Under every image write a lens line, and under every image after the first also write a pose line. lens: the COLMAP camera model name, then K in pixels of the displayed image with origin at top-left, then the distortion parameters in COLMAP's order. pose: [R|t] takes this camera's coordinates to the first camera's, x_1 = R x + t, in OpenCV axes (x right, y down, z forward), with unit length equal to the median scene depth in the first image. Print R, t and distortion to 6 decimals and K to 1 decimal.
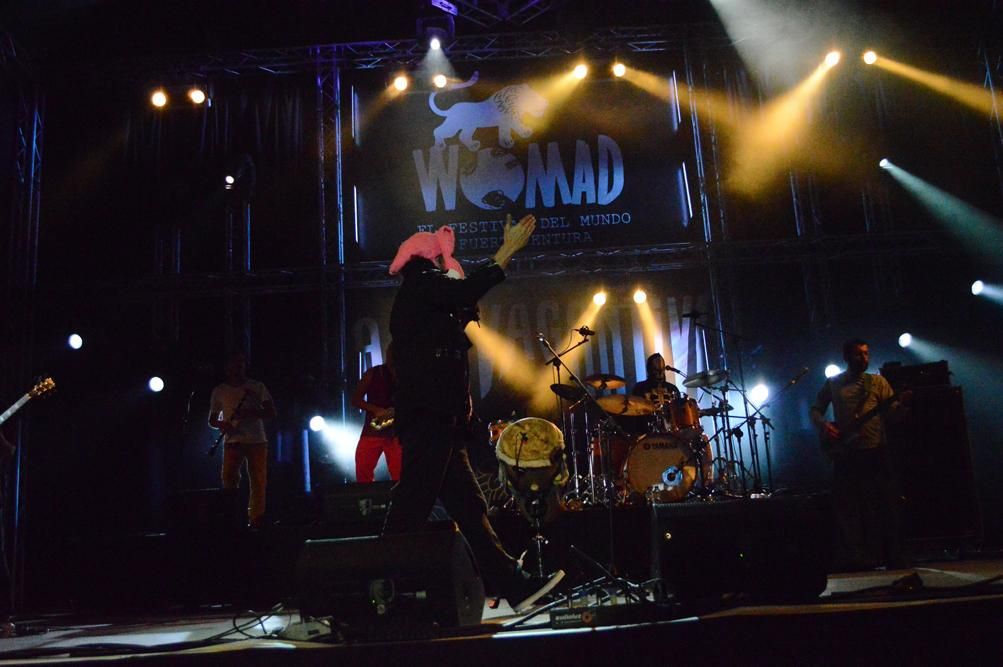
lens RADIAL K [[997.3, 0, 501.5], [0, 997.3, 333.5], [0, 0, 1]] dist [-0.080279, -0.008735]
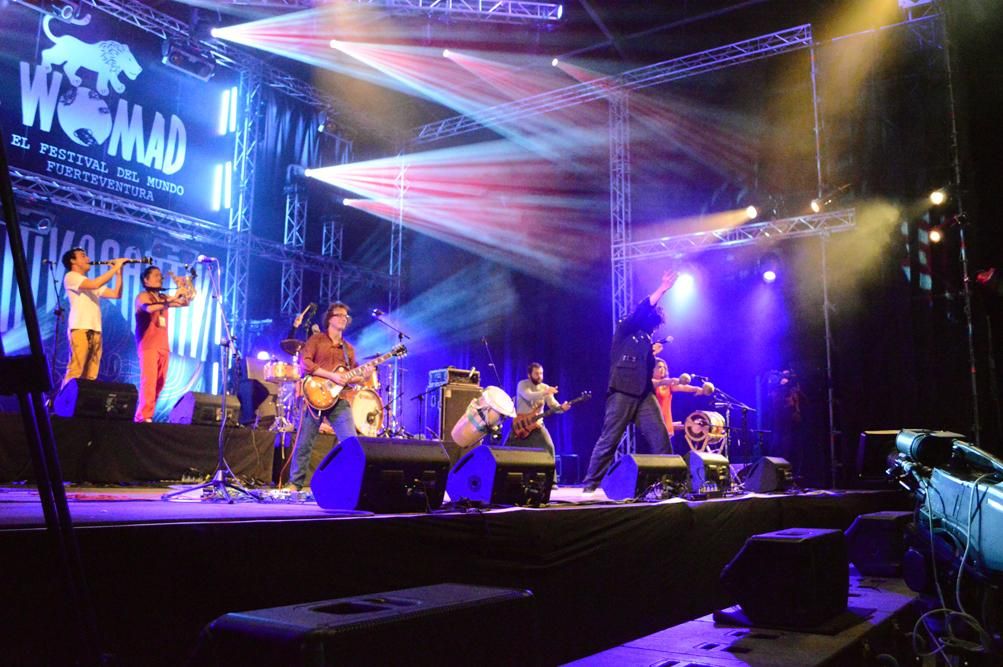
lens RADIAL K [[905.3, 0, 501.5], [0, 905.3, 333.5], [0, 0, 1]] dist [-0.076374, 0.016516]
pose [[0.552403, 0.194796, 0.810497, -0.508319], [-0.234343, 0.969389, -0.073265, 0.041561], [-0.799959, -0.149463, 0.581143, 0.023143]]
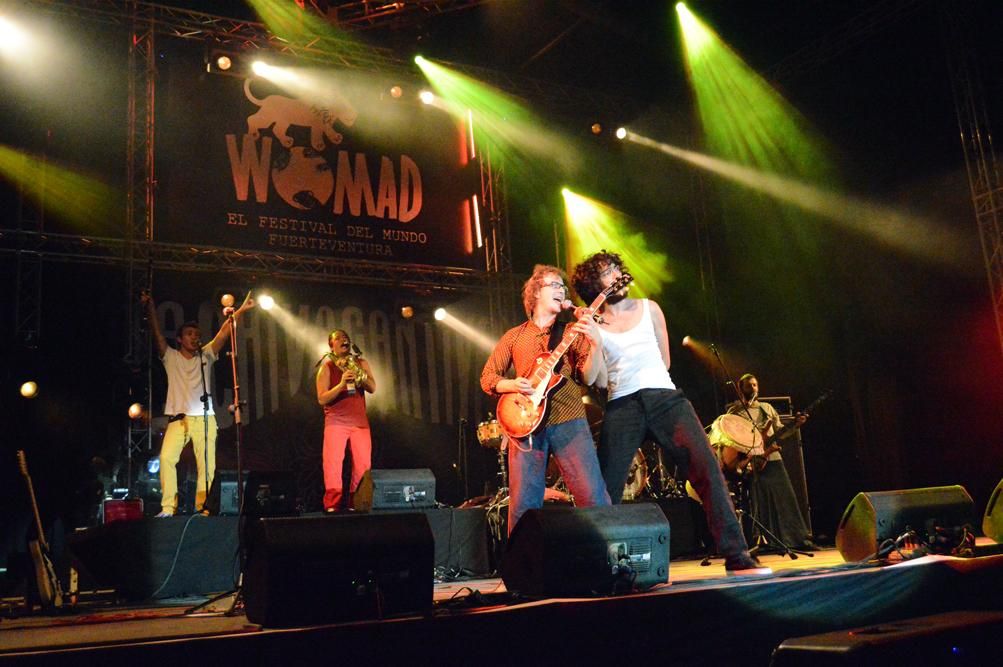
lens RADIAL K [[1054.9, 0, 501.5], [0, 1054.9, 333.5], [0, 0, 1]] dist [-0.065287, 0.001152]
pose [[0.853477, 0.107766, 0.509866, -0.362177], [-0.099241, 0.994091, -0.043990, 0.025821], [-0.511593, -0.013055, 0.859129, -0.008214]]
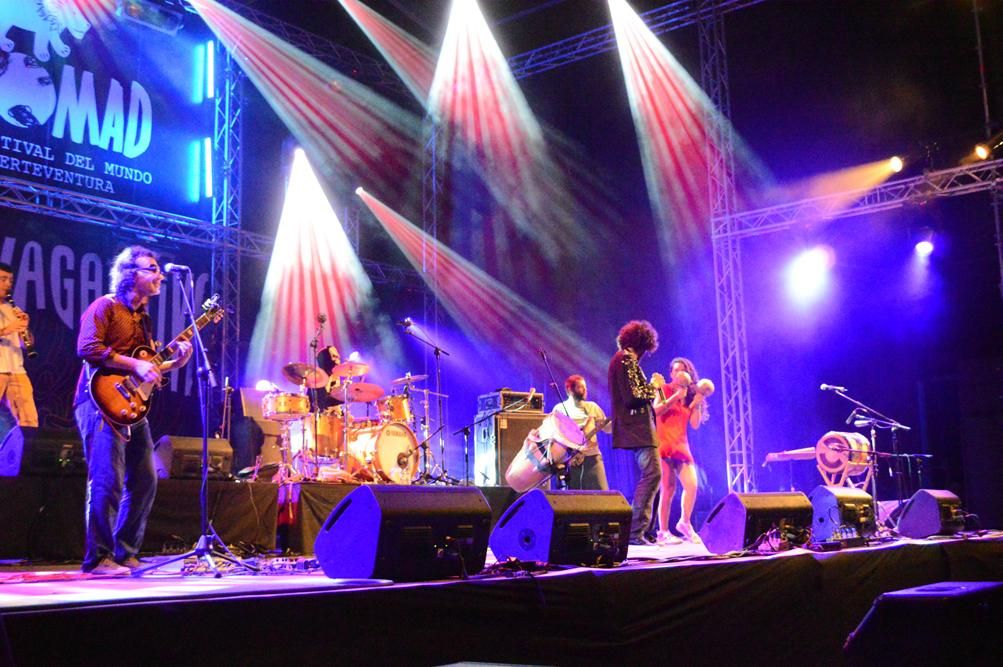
lens RADIAL K [[1193.7, 0, 501.5], [0, 1193.7, 333.5], [0, 0, 1]] dist [-0.042752, -0.003248]
pose [[0.613091, 0.172553, 0.770937, -0.510704], [-0.191621, 0.979195, -0.066779, 0.039436], [-0.766421, -0.106786, 0.633400, 0.011172]]
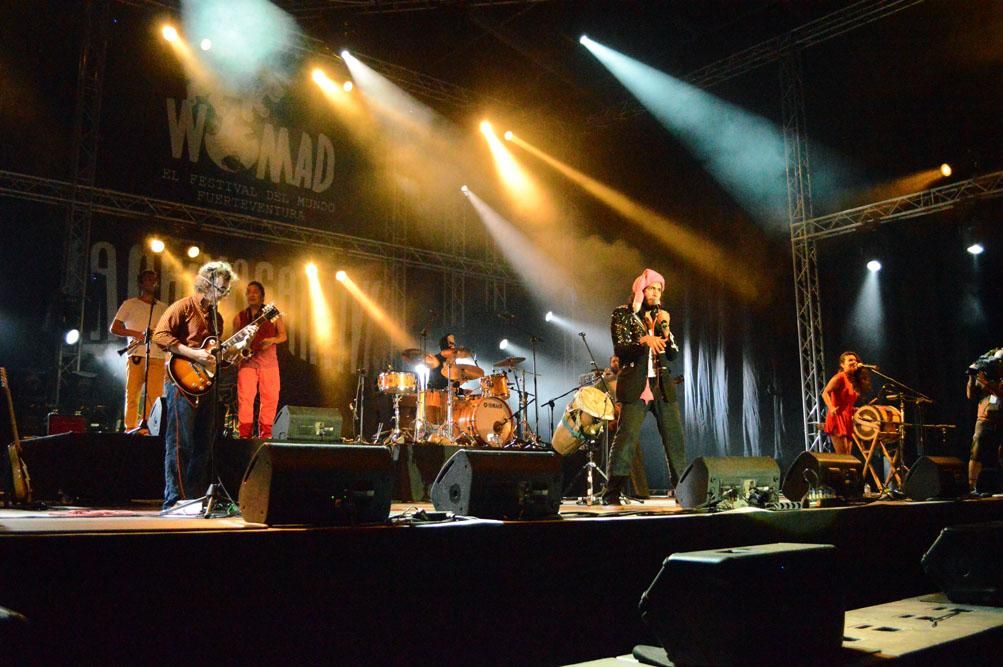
lens RADIAL K [[937.4, 0, 501.5], [0, 937.4, 333.5], [0, 0, 1]] dist [-0.063012, -0.001893]
pose [[0.757826, 0.160368, 0.632441, -0.413709], [-0.187109, 0.982026, -0.024807, 0.024484], [-0.625051, -0.099536, 0.774211, -0.030996]]
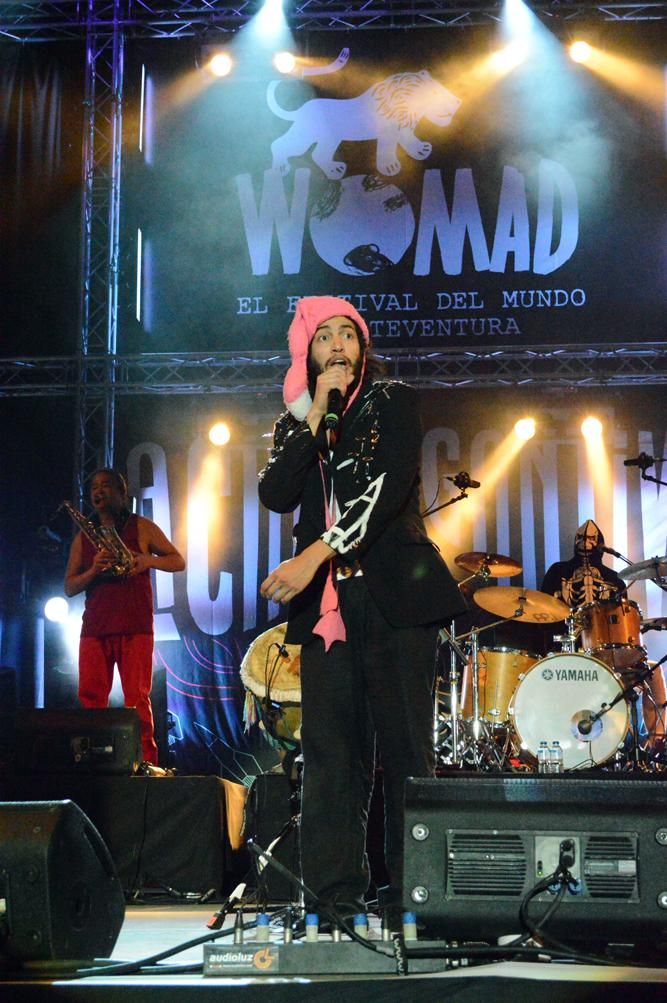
lens RADIAL K [[1603.6, 0, 333.5], [0, 1603.6, 501.5], [0, 0, 1]] dist [-0.008489, -0.017308]
pose [[0.996681, 0.044877, -0.067916, 0.048100], [-0.043706, 0.998871, 0.018631, -0.003049], [0.068676, -0.015601, 0.997517, 0.009699]]
